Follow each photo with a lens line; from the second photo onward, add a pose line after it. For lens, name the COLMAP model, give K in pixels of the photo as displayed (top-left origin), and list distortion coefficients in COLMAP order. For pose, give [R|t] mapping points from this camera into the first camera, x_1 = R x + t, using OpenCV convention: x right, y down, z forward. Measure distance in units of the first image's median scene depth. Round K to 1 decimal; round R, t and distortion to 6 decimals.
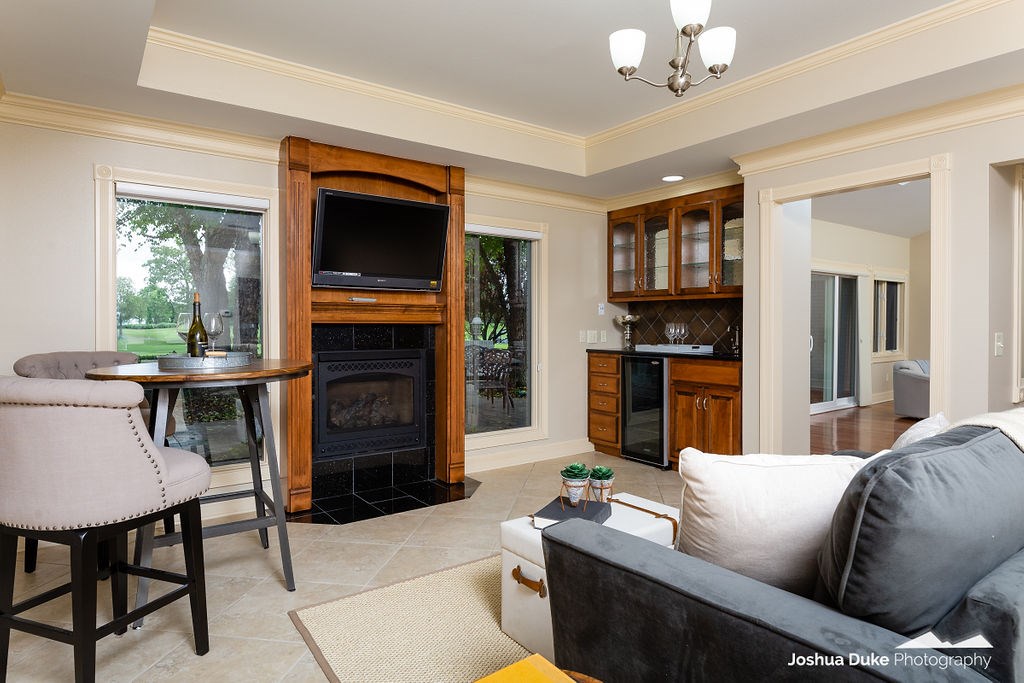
lens RADIAL K [[594.5, 0, 512.5], [0, 594.5, 329.2], [0, 0, 1]] dist [0.029302, 0.000237]
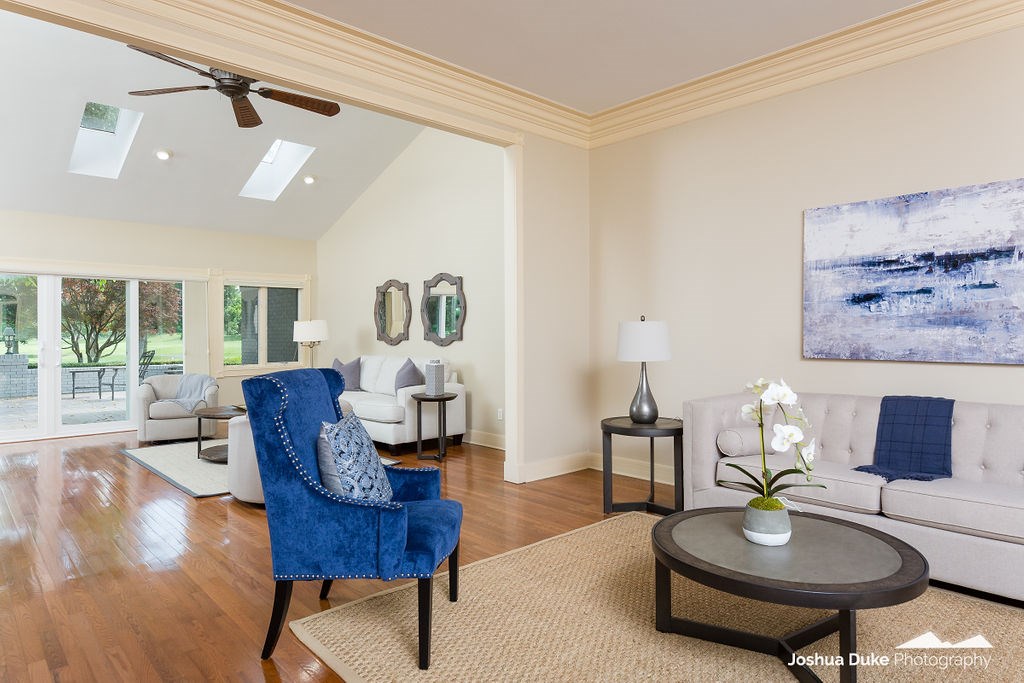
lens RADIAL K [[625.3, 0, 512.0], [0, 625.3, 341.5], [0, 0, 1]] dist [-0.004670, -0.001697]
pose [[0.994005, -0.008527, 0.109002, 1.667811], [0.007817, 0.999945, 0.006932, -0.001120], [-0.109056, -0.006038, 0.994017, 0.024714]]
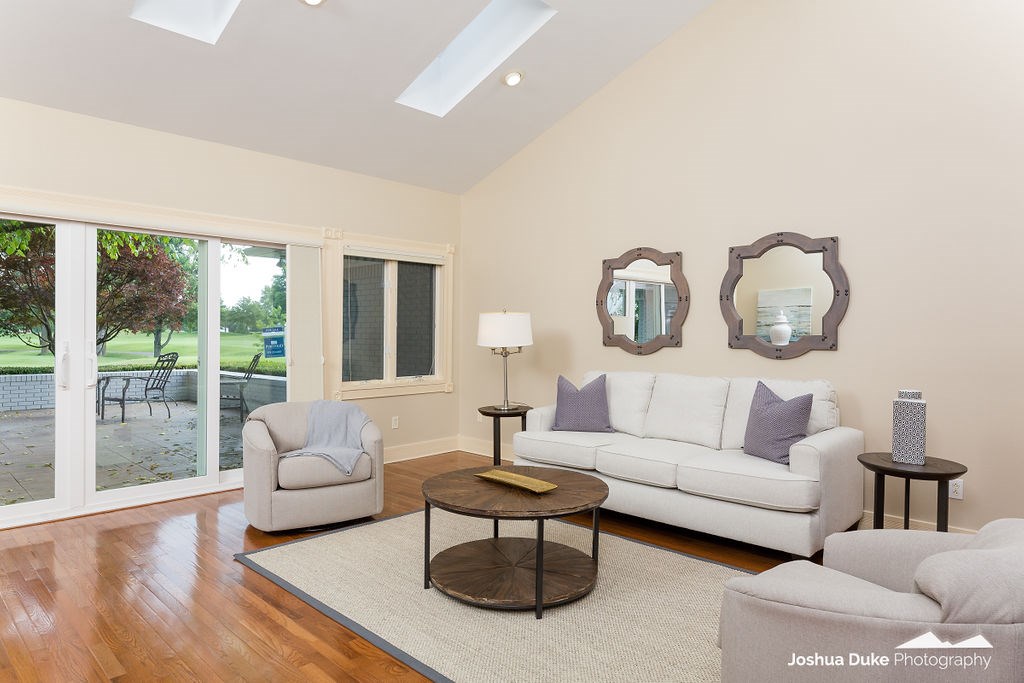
lens RADIAL K [[639.4, 0, 511.3], [0, 639.4, 346.5], [0, 0, 1]] dist [-0.002294, 0.000573]
pose [[0.988673, 0.004033, 0.150030, 1.199454], [-0.005948, 0.999906, 0.012319, -0.006251], [-0.149966, -0.013072, 0.988605, 0.665776]]
